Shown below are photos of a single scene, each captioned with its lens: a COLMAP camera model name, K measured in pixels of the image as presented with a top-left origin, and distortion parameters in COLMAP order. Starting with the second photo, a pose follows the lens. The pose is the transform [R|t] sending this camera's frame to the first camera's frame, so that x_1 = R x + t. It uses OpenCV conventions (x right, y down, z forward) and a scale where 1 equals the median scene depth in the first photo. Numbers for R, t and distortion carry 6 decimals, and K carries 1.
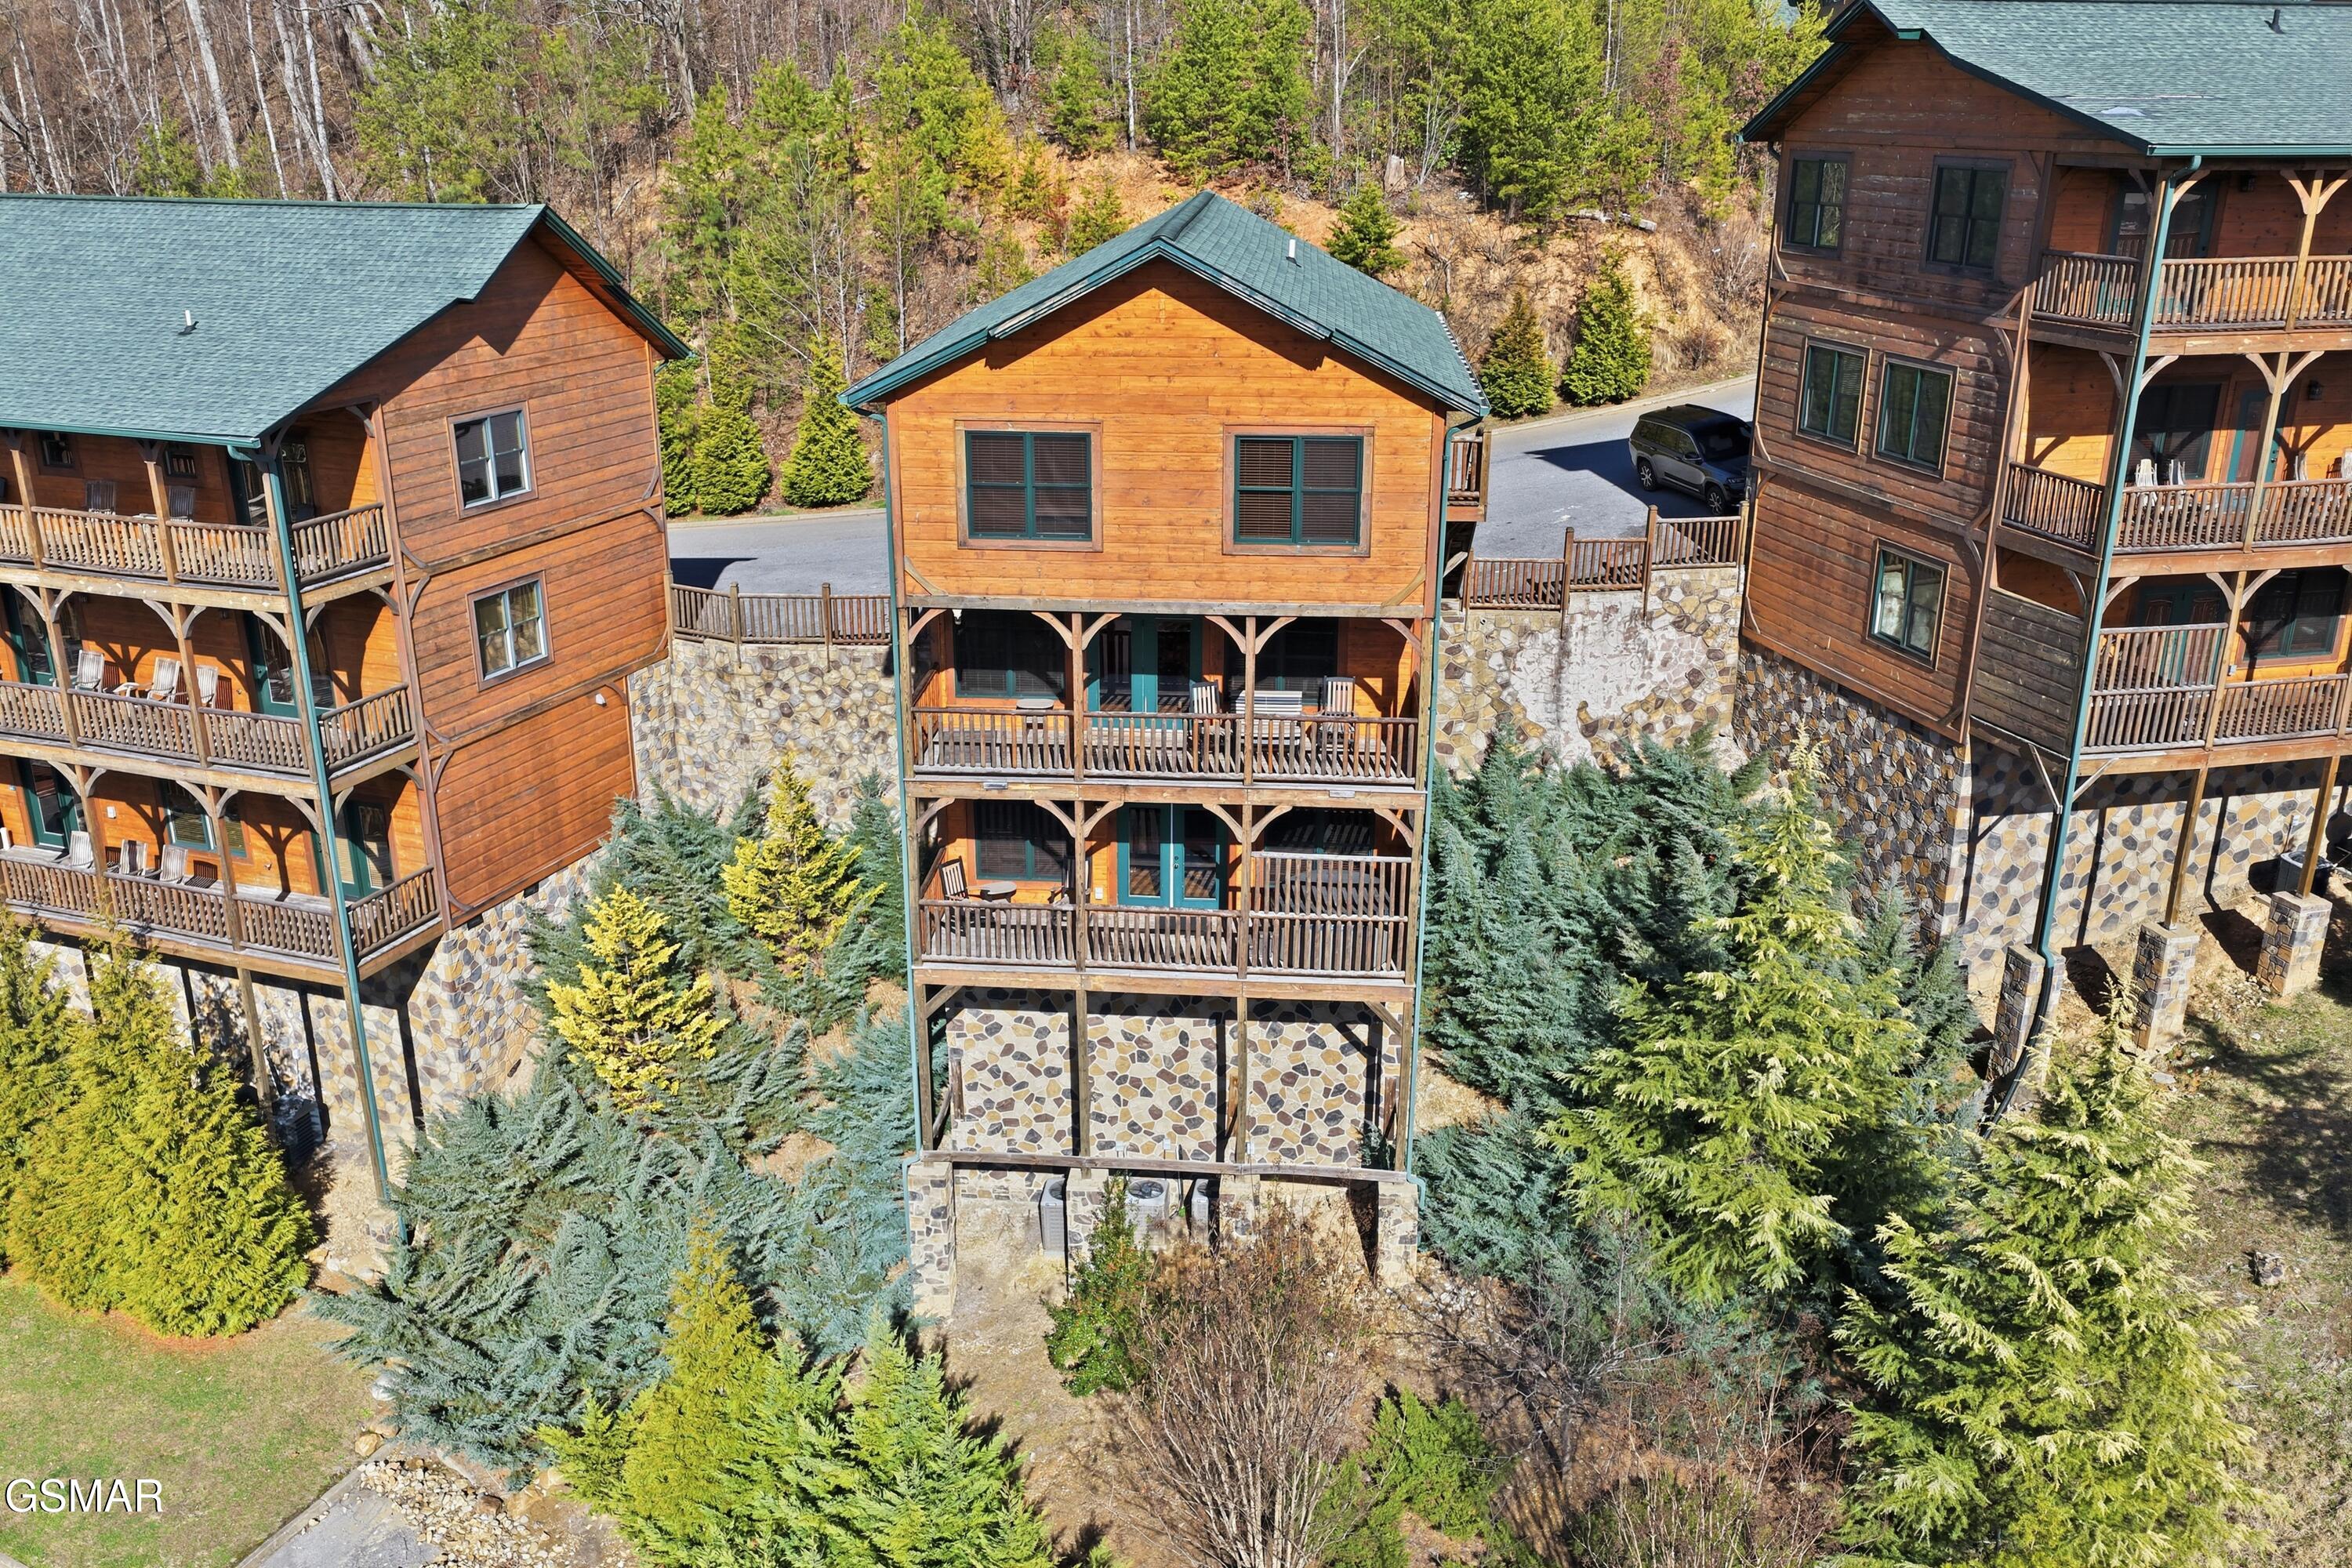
lens RADIAL K [[1953.0, 0, 1181.9], [0, 1953.0, 798.7], [0, 0, 1]] dist [-0.011128, 0.021592]
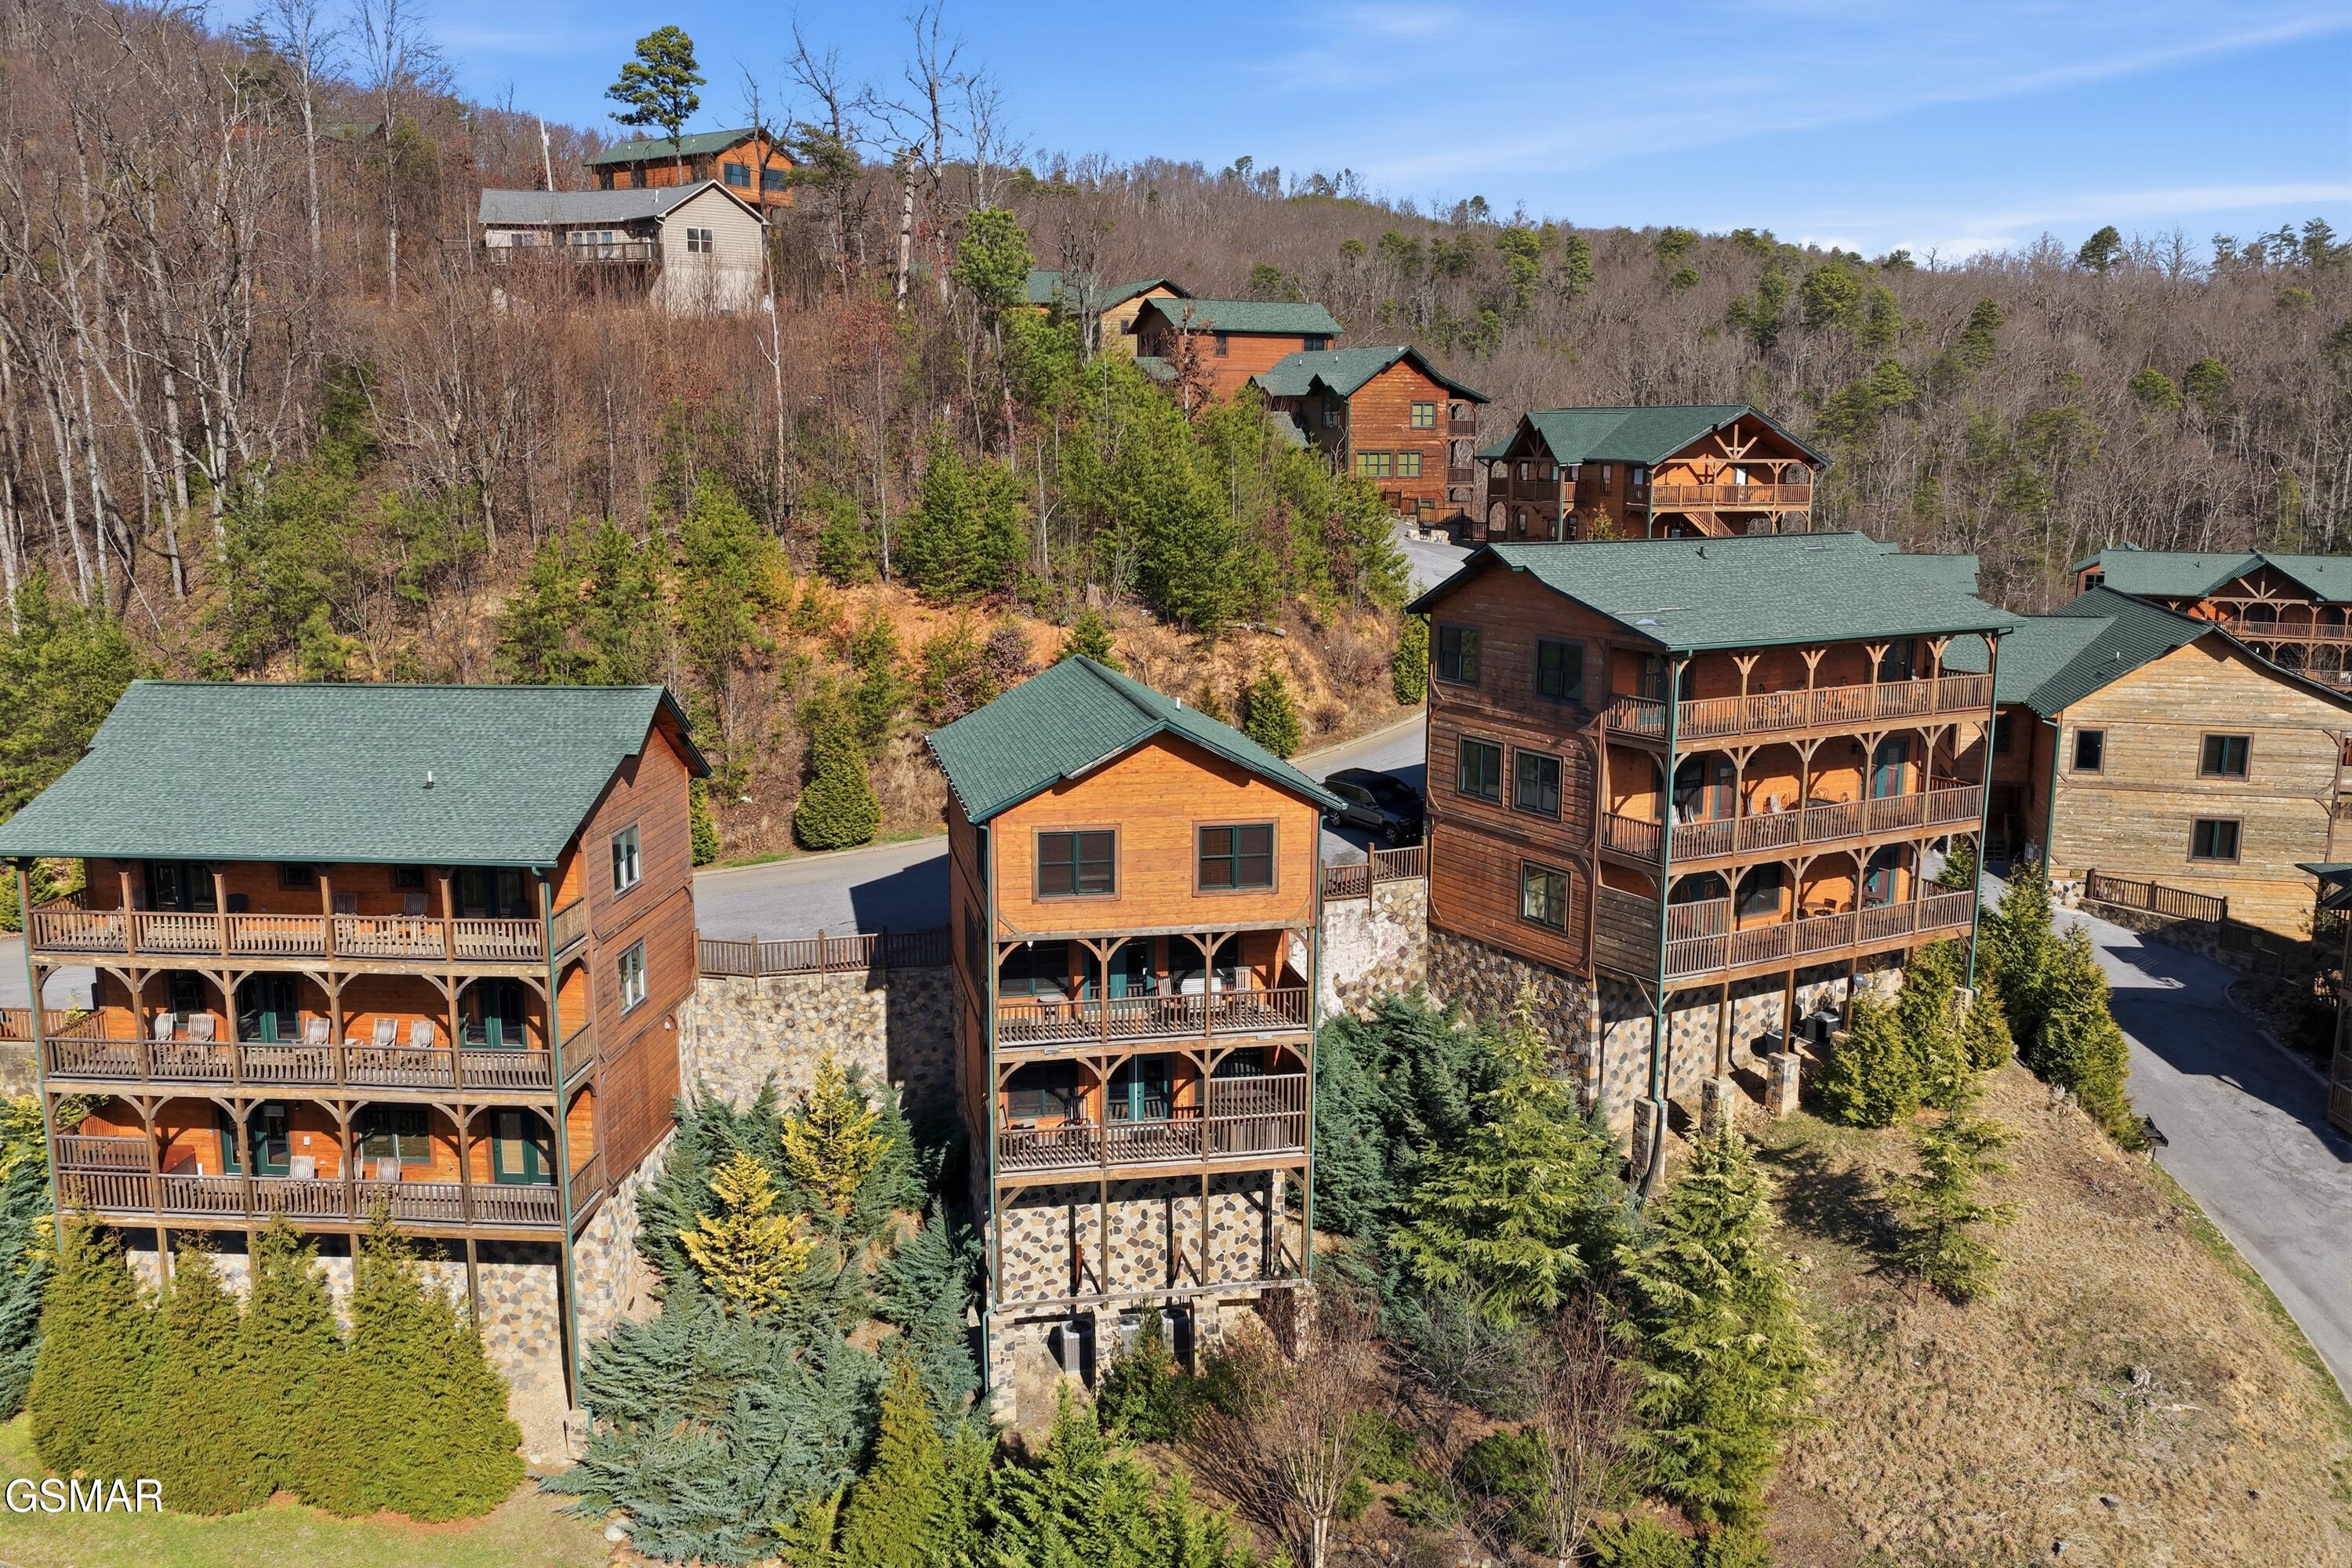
lens RADIAL K [[1953.4, 0, 1178.7], [0, 1953.4, 791.8], [0, 0, 1]] dist [-0.011598, 0.037443]
pose [[0.961447, -0.050159, 0.270377, -0.362189], [0.091644, 0.985461, -0.143063, 0.019094], [-0.259271, 0.162326, 0.952066, -0.491797]]
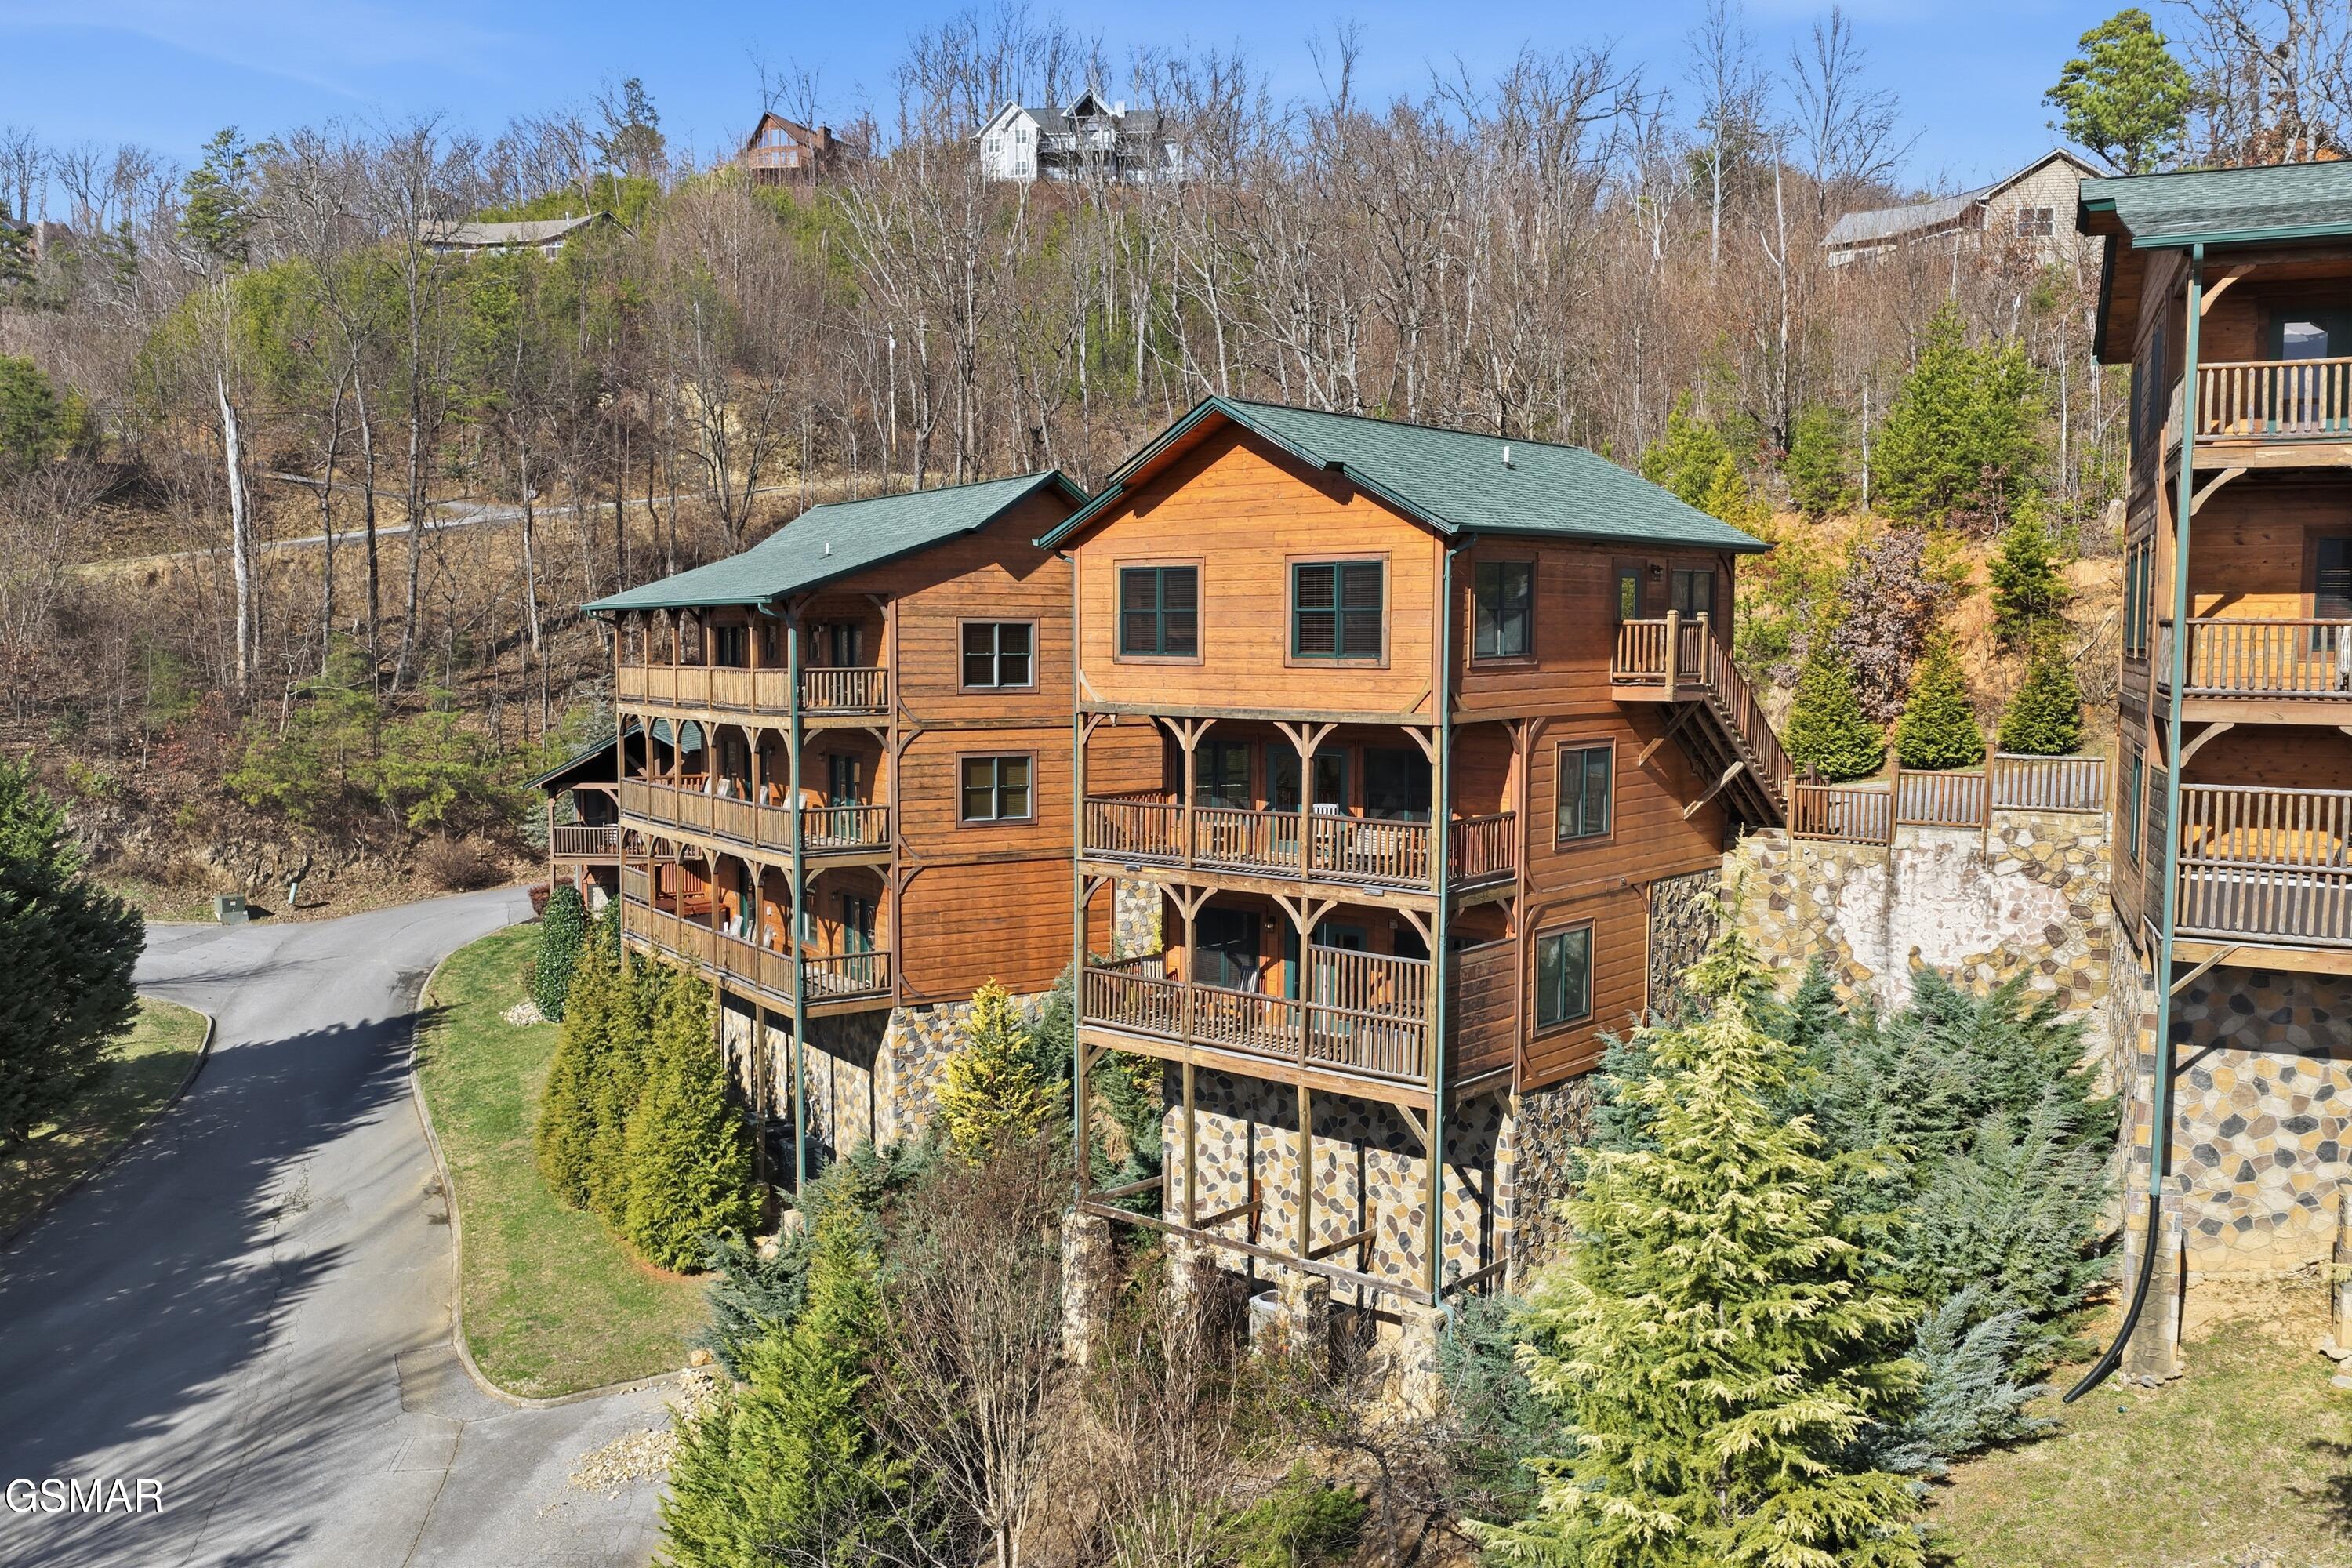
lens RADIAL K [[1949.3, 0, 1178.6], [0, 1949.3, 797.1], [0, 0, 1]] dist [-0.006315, 0.022224]
pose [[0.806341, 0.048422, -0.589465, 0.544666], [-0.199535, 0.960485, -0.194049, 0.154094], [0.556776, 0.274089, 0.784140, 0.067056]]
